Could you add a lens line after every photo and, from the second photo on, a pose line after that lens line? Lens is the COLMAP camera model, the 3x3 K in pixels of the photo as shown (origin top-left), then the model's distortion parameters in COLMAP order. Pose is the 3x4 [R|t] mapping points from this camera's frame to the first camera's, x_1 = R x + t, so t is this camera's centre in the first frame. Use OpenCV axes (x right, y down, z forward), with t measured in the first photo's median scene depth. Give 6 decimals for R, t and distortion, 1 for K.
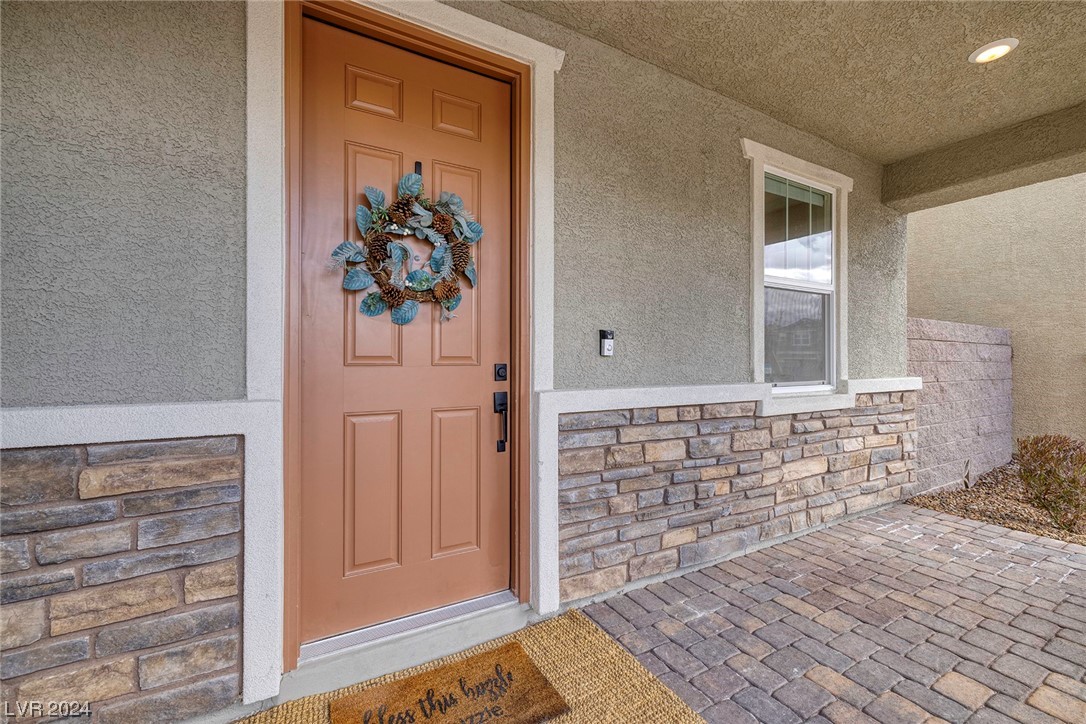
lens RADIAL K [[456.1, 0, 540.7], [0, 456.1, 364.4], [0, 0, 1]] dist [0.004928, -0.000126]
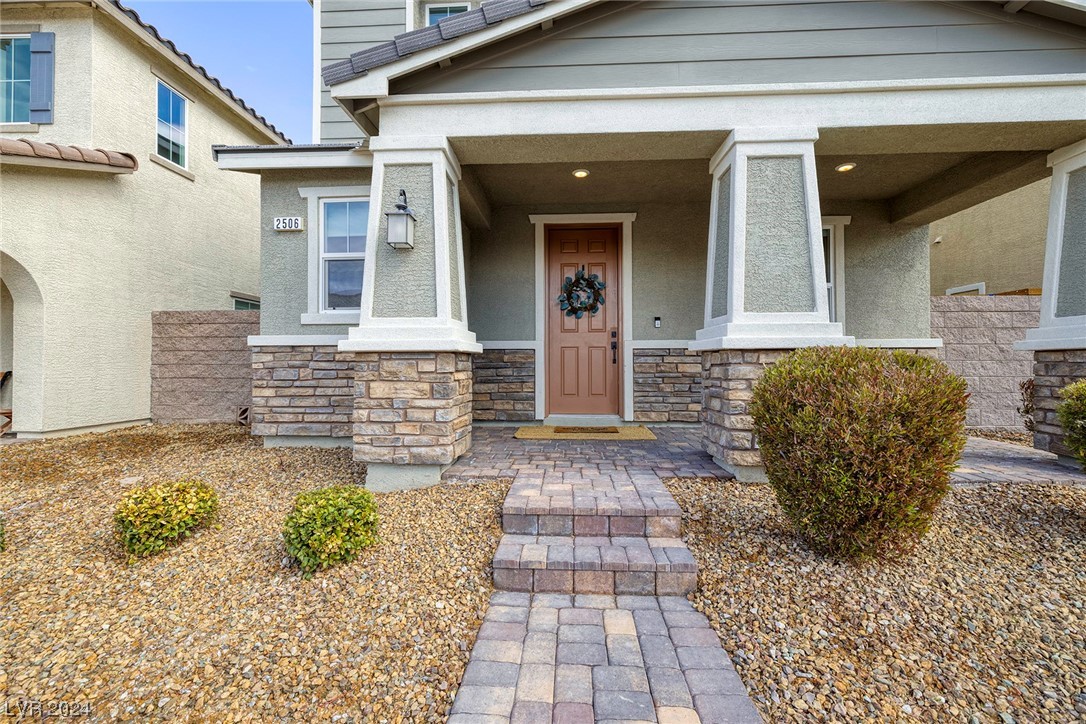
lens RADIAL K [[456.1, 0, 541.5], [0, 456.1, 364.8], [0, 0, 1]] dist [0.004928, -0.000126]
pose [[0.852851, -0.012703, -0.522000, 1.011849], [0.001282, 0.999752, -0.022236, 0.270399], [0.522153, 0.018295, 0.852656, -1.623287]]
